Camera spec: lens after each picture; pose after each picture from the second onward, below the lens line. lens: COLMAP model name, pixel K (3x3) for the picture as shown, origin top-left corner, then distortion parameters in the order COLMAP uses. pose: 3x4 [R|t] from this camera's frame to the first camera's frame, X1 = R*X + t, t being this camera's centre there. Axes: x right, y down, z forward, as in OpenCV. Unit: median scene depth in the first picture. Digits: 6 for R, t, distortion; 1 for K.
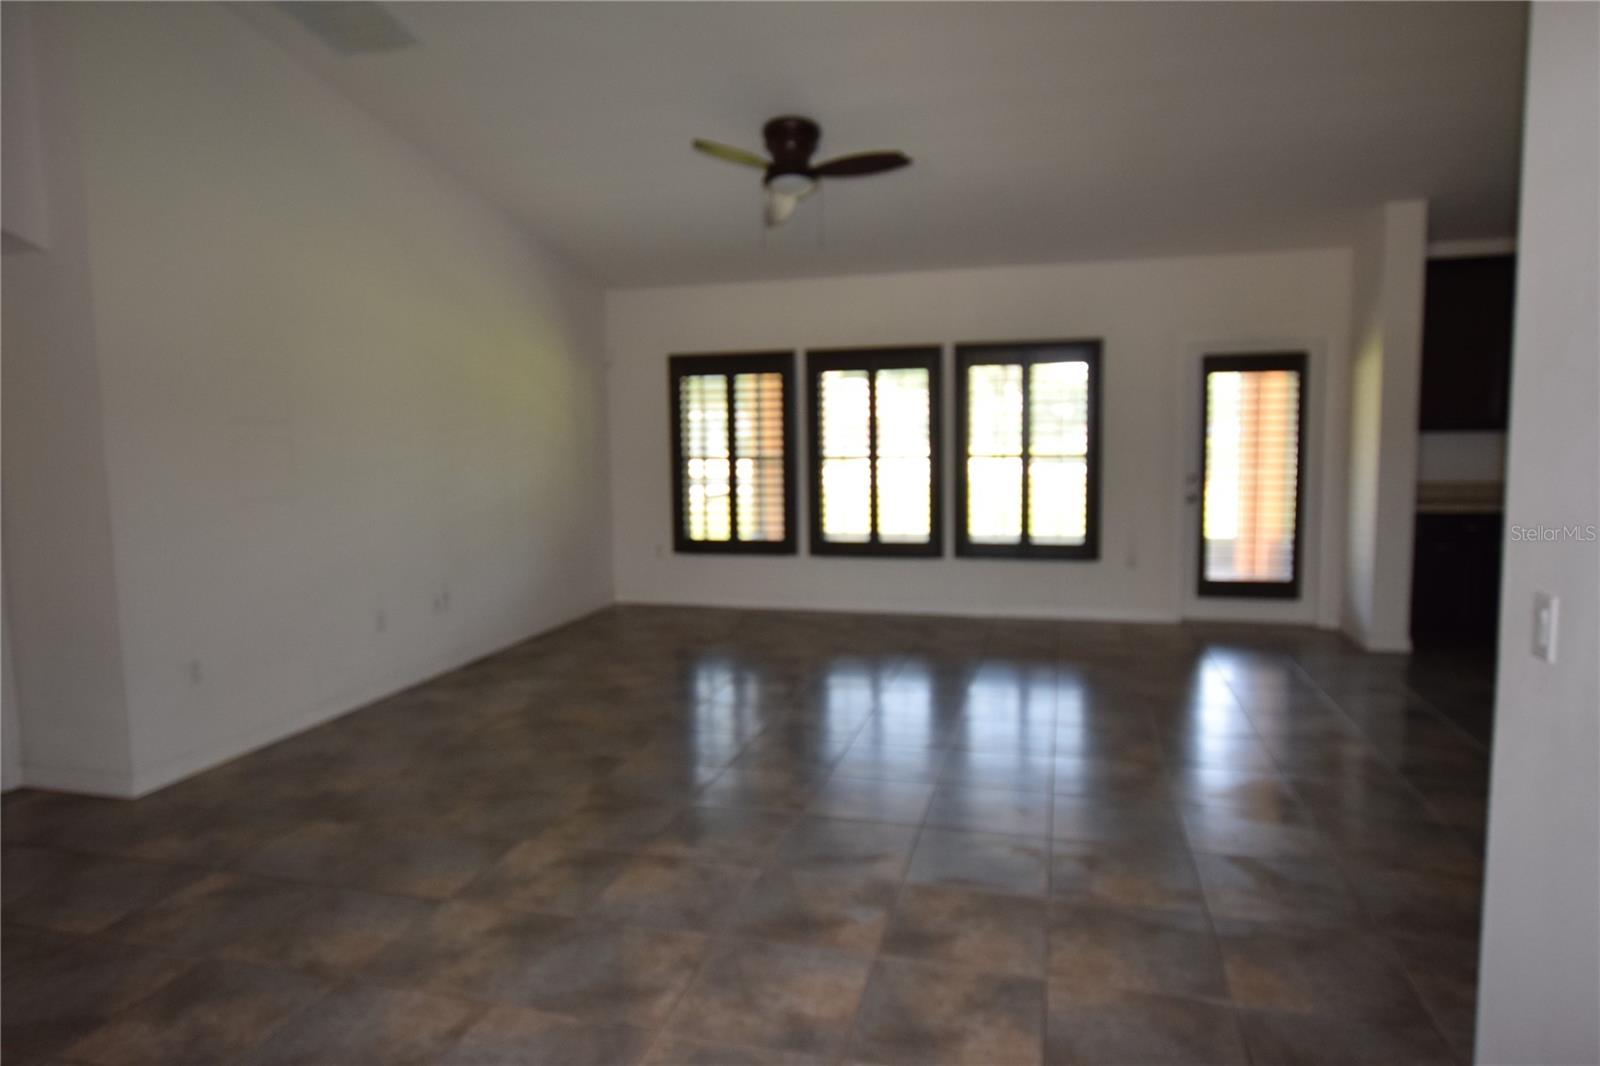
lens RADIAL K [[986.1, 0, 800.0], [0, 986.1, 533.0], [0, 0, 1]] dist [-0.003117, 0.000070]
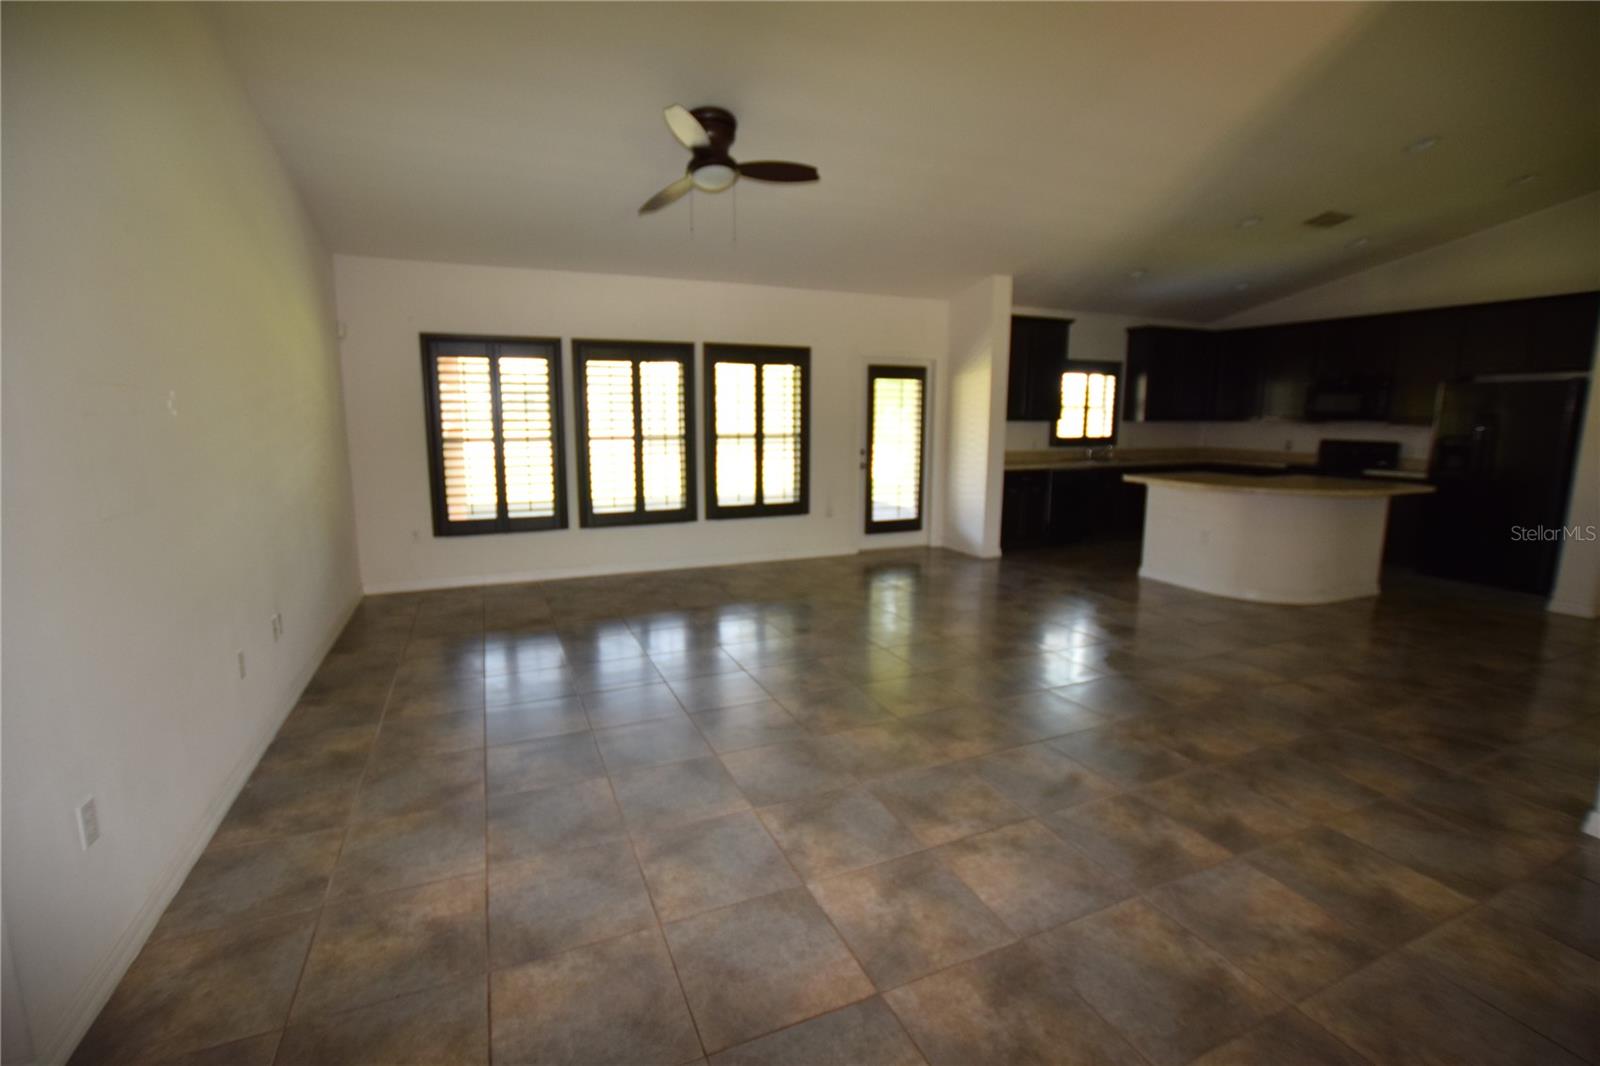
lens RADIAL K [[702.6, 0, 794.3], [0, 702.6, 523.2], [0, 0, 1]] dist [-0.024034, 0.000021]
pose [[0.778708, -0.078815, 0.622416, -0.316358], [0.052597, 0.996787, 0.060415, -0.018536], [-0.625178, -0.014309, 0.780351, 0.265167]]
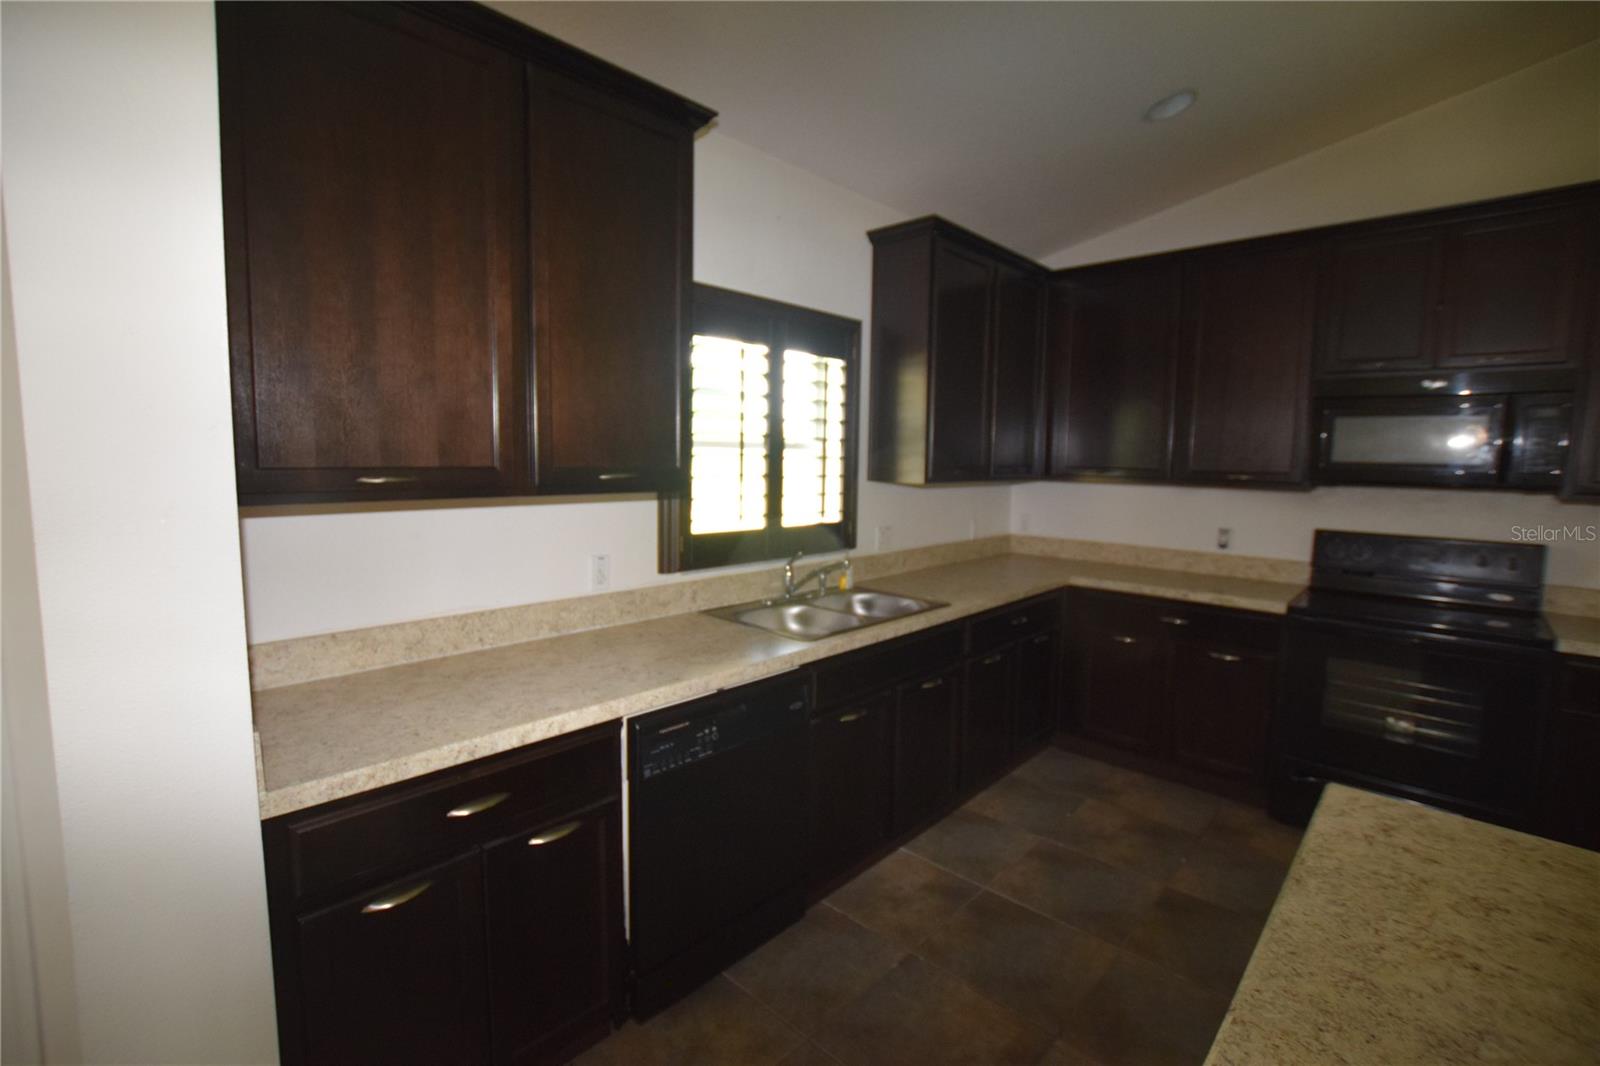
lens RADIAL K [[702.6, 0, 794.3], [0, 702.6, 523.2], [0, 0, 1]] dist [-0.024034, 0.000021]
pose [[0.465121, -0.062361, 0.883048, 0.454704], [0.067010, 0.997134, 0.035122, -0.083034], [-0.882707, 0.042837, 0.467967, 0.678719]]
